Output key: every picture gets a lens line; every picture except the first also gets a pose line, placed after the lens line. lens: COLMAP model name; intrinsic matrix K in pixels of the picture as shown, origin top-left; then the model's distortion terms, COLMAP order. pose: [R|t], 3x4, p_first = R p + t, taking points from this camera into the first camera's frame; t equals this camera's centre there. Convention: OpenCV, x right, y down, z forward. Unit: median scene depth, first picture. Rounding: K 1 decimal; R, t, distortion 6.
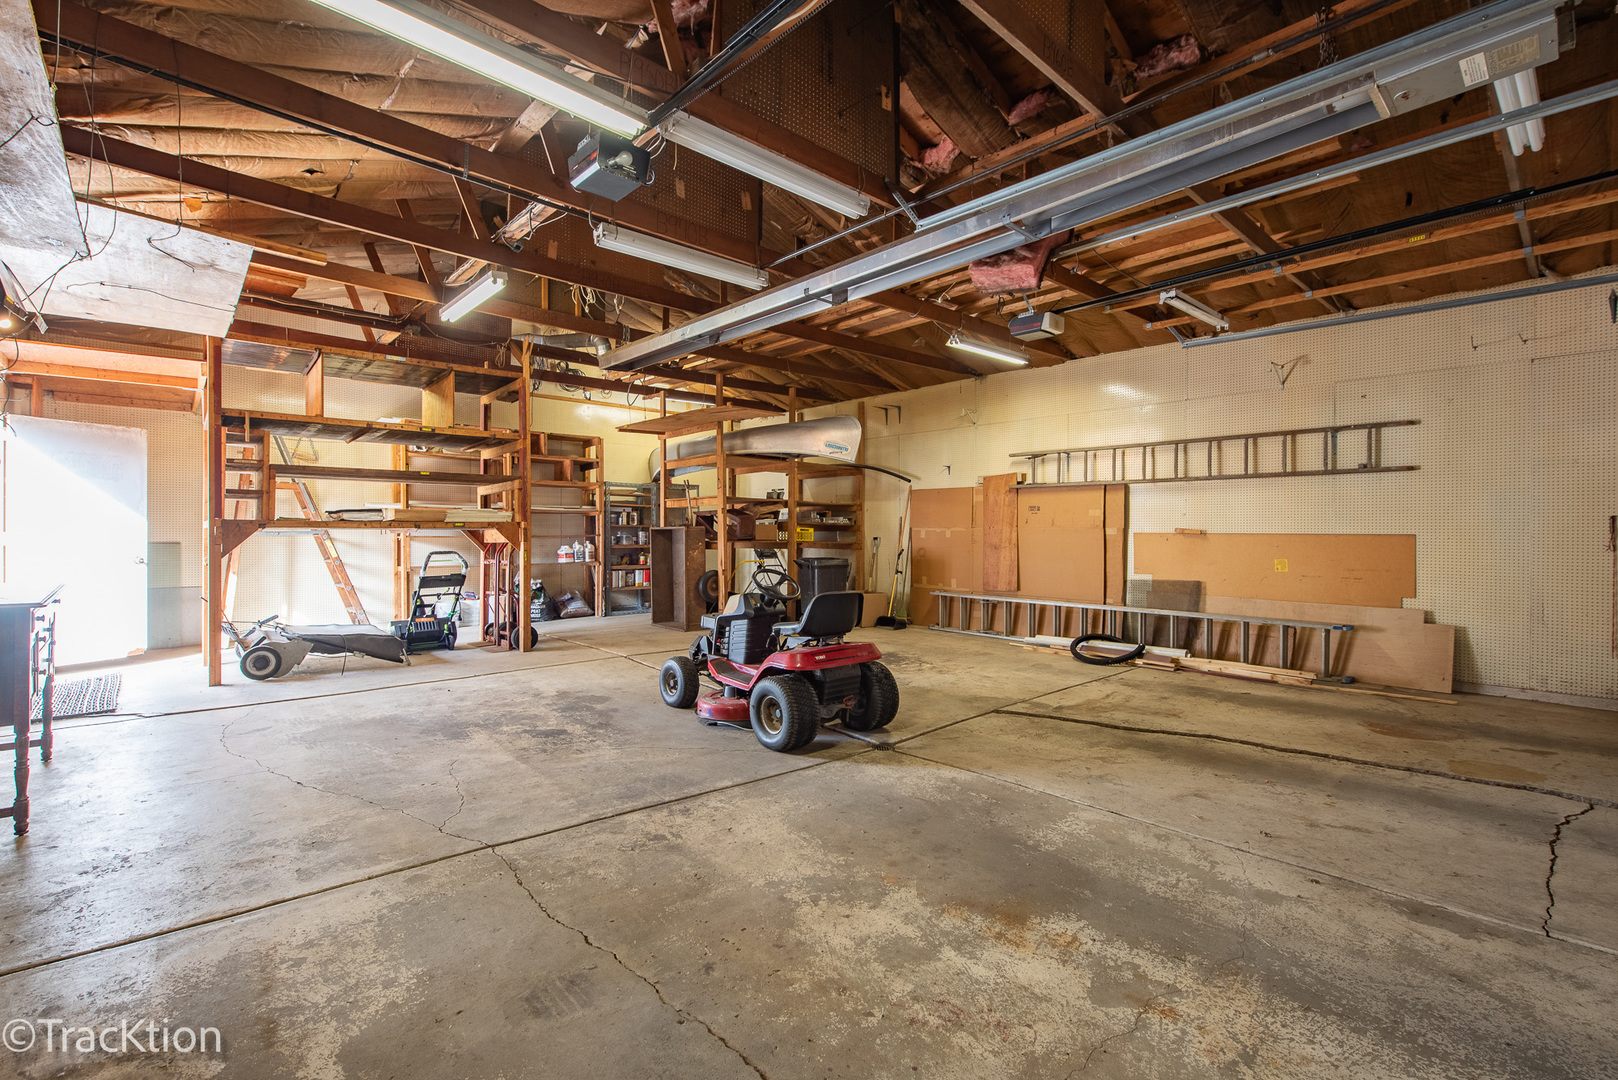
lens RADIAL K [[724.0, 0, 809.3], [0, 724.0, 522.8], [0, 0, 1]] dist [0.008521, -0.000154]
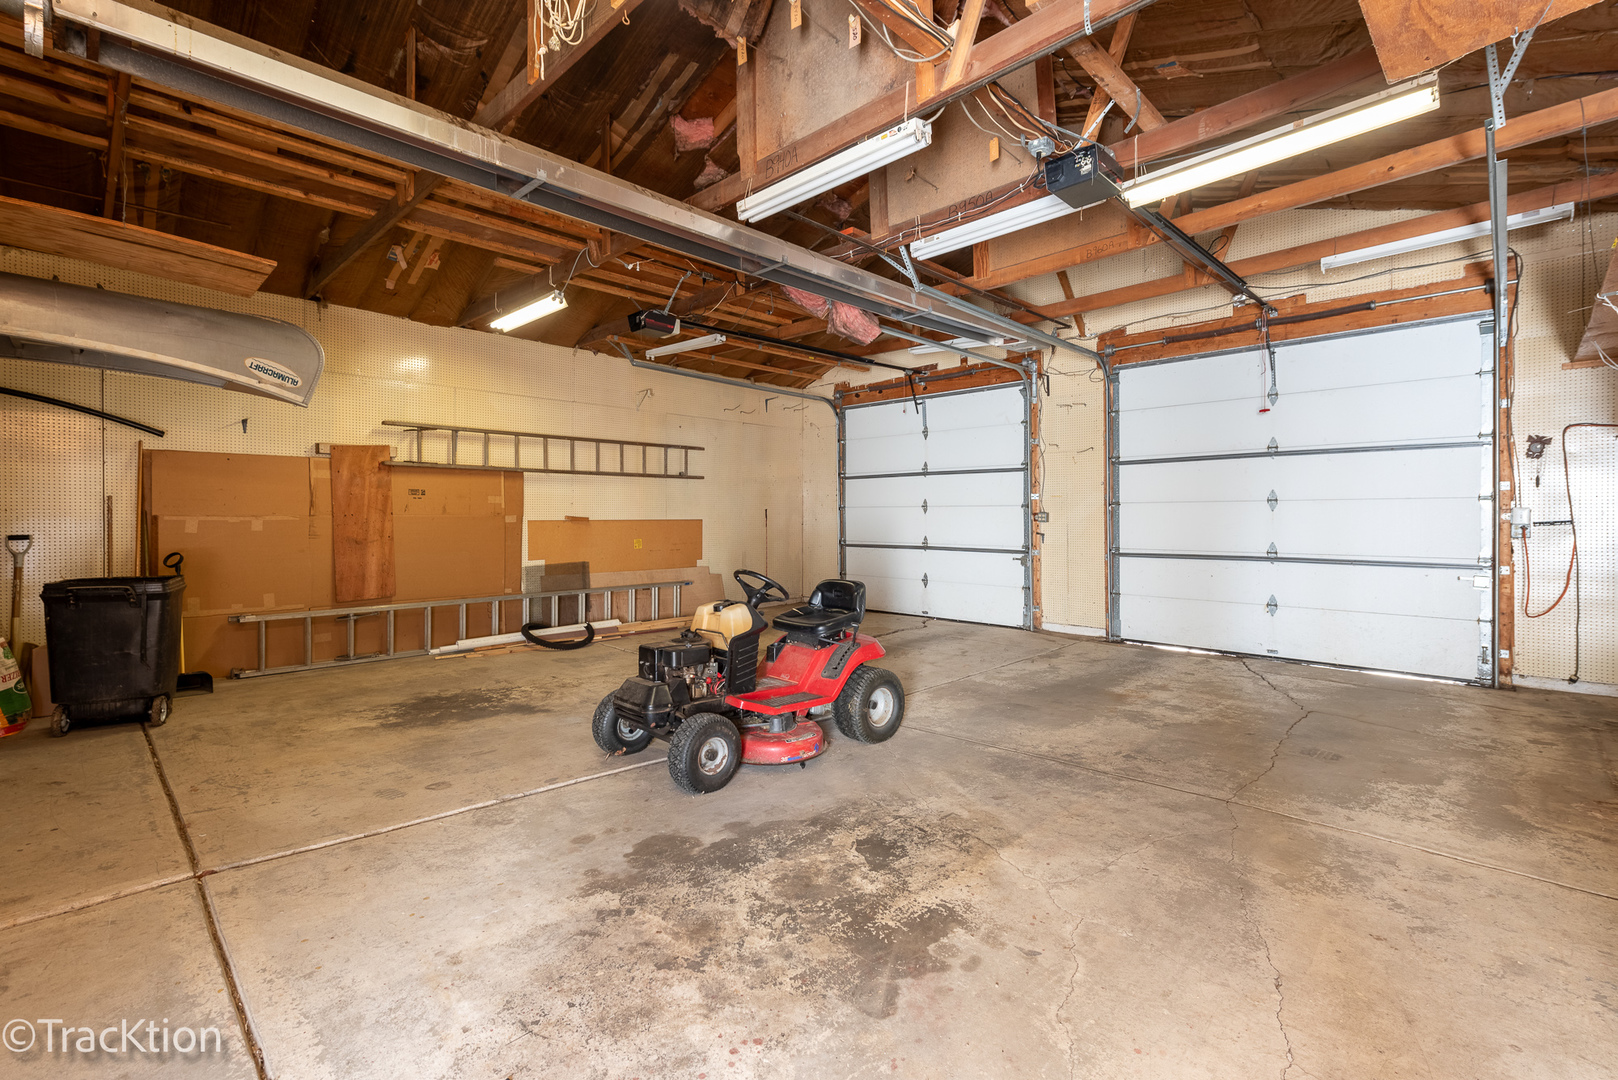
lens RADIAL K [[724.0, 0, 809.3], [0, 724.0, 522.8], [0, 0, 1]] dist [0.008521, -0.000154]
pose [[-0.061237, -0.011763, 0.998054, -1.062101], [-0.005828, 0.999918, 0.011427, 0.005518], [-0.998106, -0.005117, -0.061300, 1.203709]]
